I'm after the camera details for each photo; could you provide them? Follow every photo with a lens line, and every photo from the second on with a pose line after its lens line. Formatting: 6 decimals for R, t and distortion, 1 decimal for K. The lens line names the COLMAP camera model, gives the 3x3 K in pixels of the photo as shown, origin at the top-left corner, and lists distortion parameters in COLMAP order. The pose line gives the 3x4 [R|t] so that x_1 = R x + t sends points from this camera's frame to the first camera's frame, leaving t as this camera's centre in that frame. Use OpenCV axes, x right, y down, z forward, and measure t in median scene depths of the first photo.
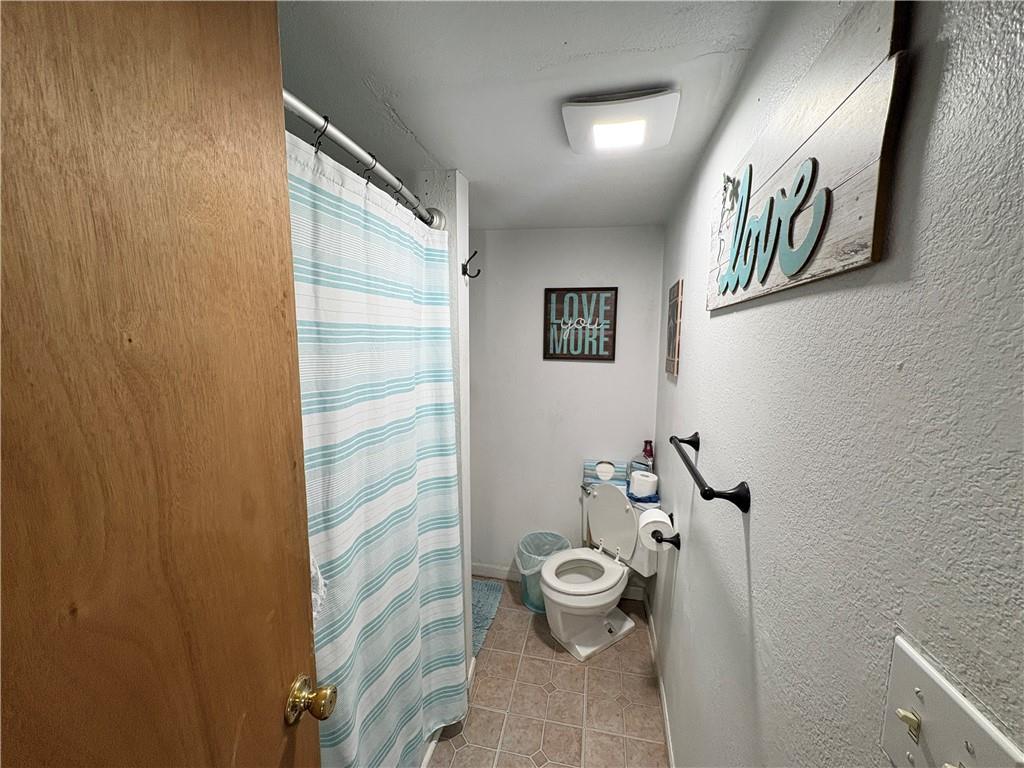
lens RADIAL K [[407.6, 0, 513.1], [0, 407.6, 382.8], [0, 0, 1]] dist [0.001270, 0.000476]
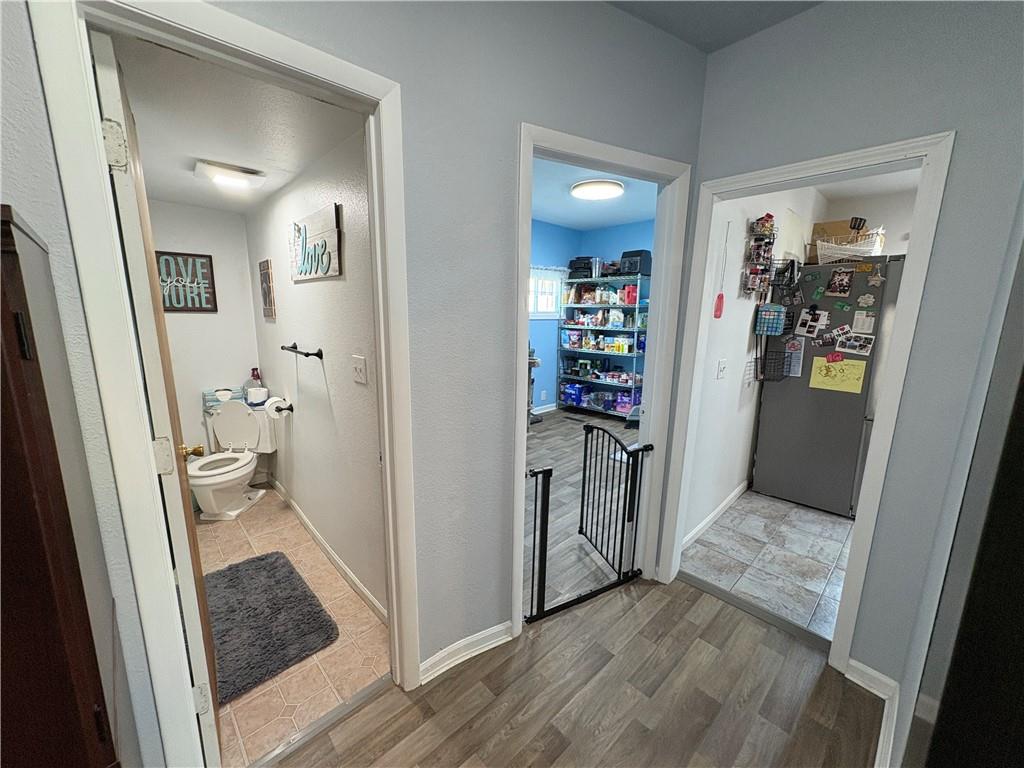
lens RADIAL K [[407.6, 0, 513.1], [0, 407.6, 382.8], [0, 0, 1]] dist [0.001270, 0.000476]
pose [[0.561604, -0.151231, 0.813468, -0.332031], [0.077908, 0.988452, 0.129975, 0.077882], [-0.823730, -0.009619, 0.566901, -0.558063]]
